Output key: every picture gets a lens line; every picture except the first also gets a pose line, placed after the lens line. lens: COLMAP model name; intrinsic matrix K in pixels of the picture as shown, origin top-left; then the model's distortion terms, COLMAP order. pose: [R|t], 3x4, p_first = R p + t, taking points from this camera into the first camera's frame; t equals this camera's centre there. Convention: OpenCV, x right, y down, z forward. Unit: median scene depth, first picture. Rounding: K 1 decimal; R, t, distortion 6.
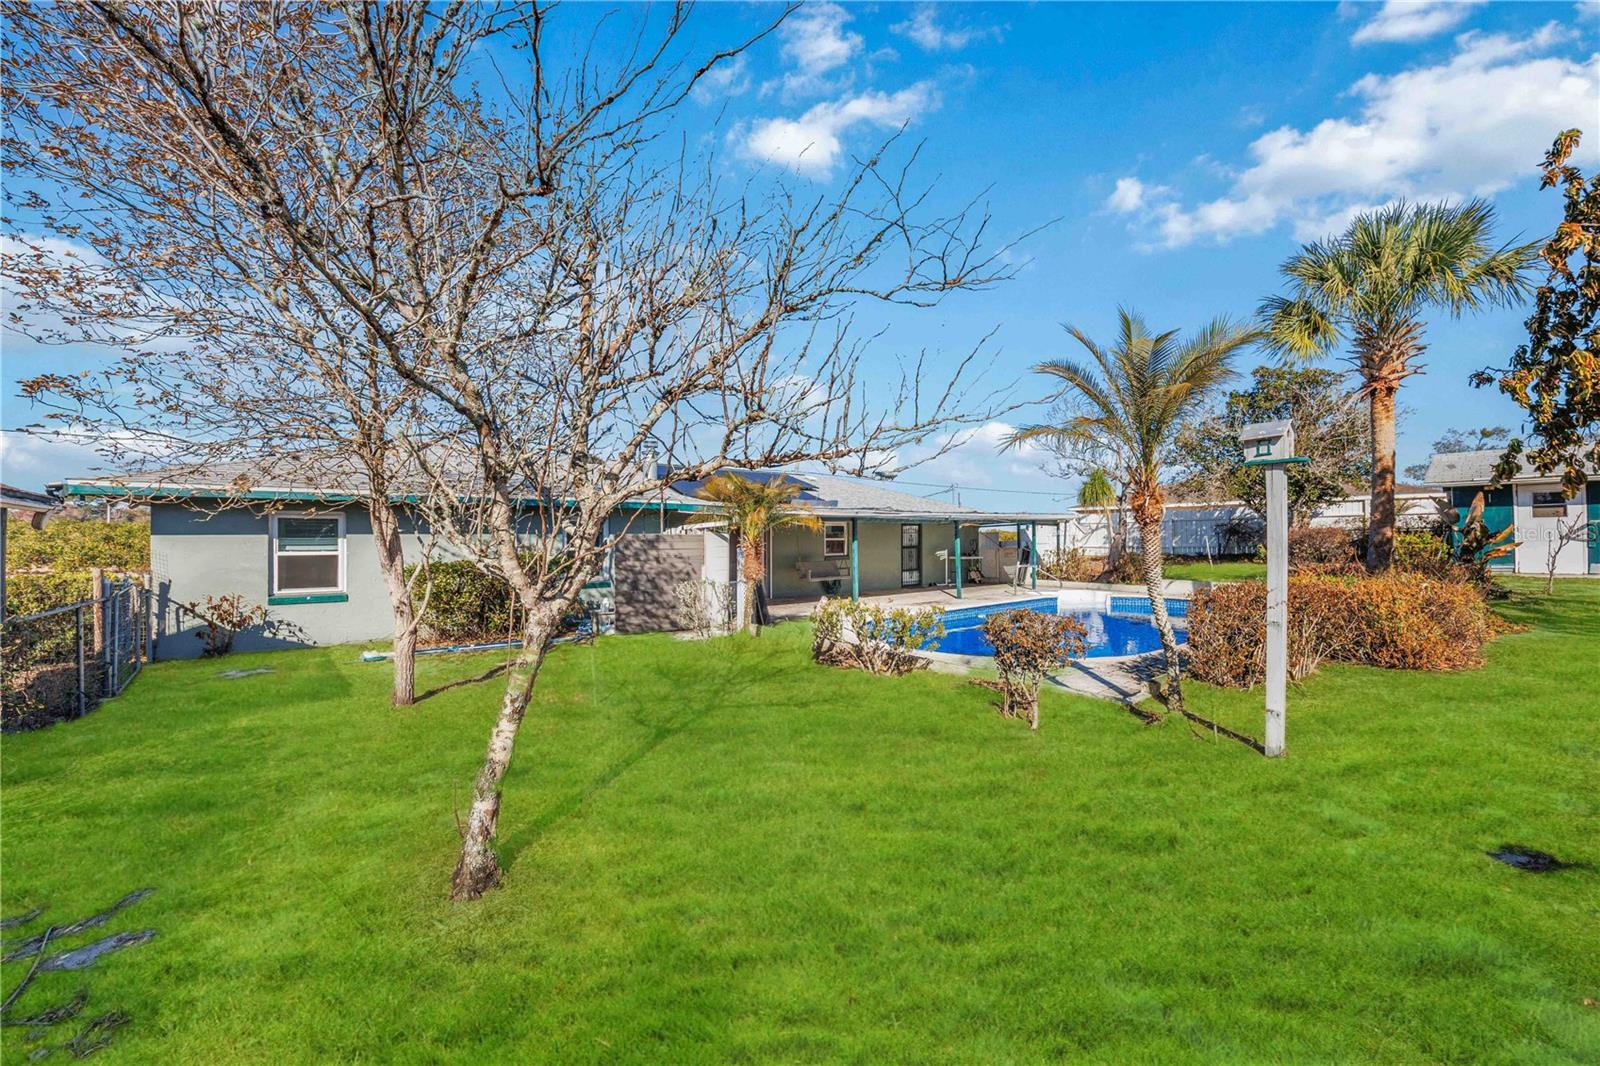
lens RADIAL K [[621.9, 0, 800.0], [0, 621.9, 533.0], [0, 0, 1]] dist [0.000031, -0.000002]
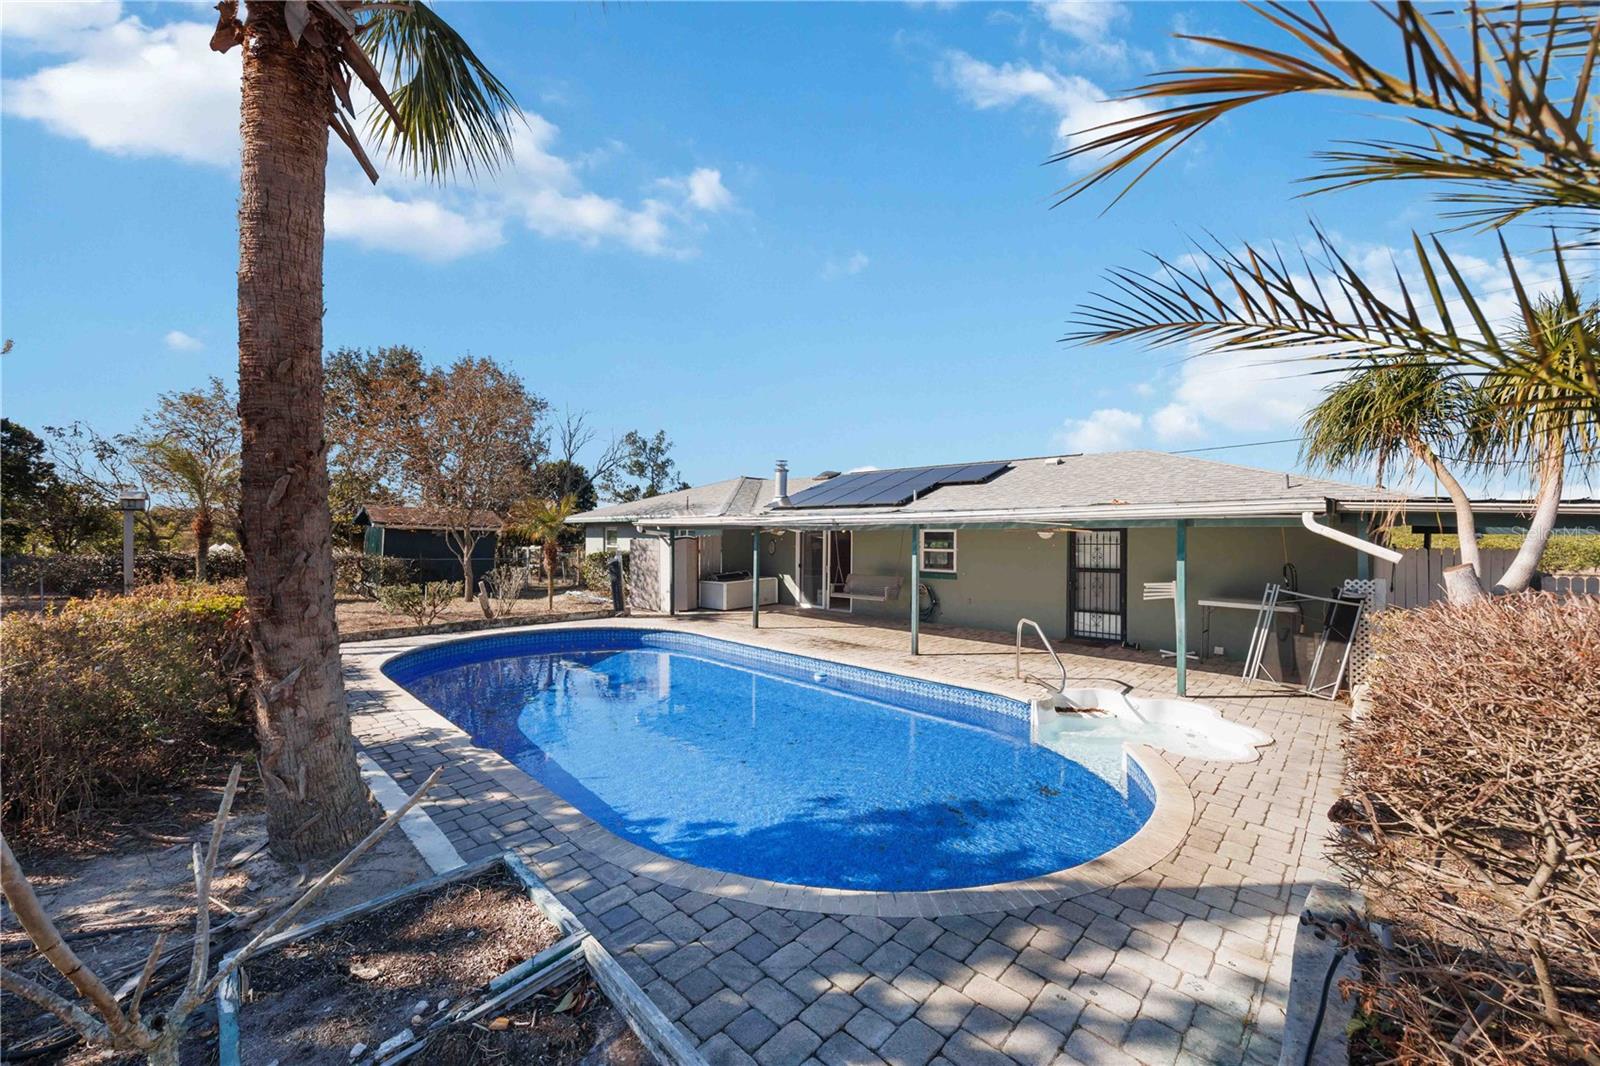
lens RADIAL K [[621.9, 0, 800.0], [0, 621.9, 533.0], [0, 0, 1]] dist [0.000031, -0.000002]
pose [[0.148733, 0.001098, -0.988877, 0.739318], [-0.001238, 0.999999, 0.000924, -0.012556], [0.988877, 0.001087, 0.148734, 0.681764]]
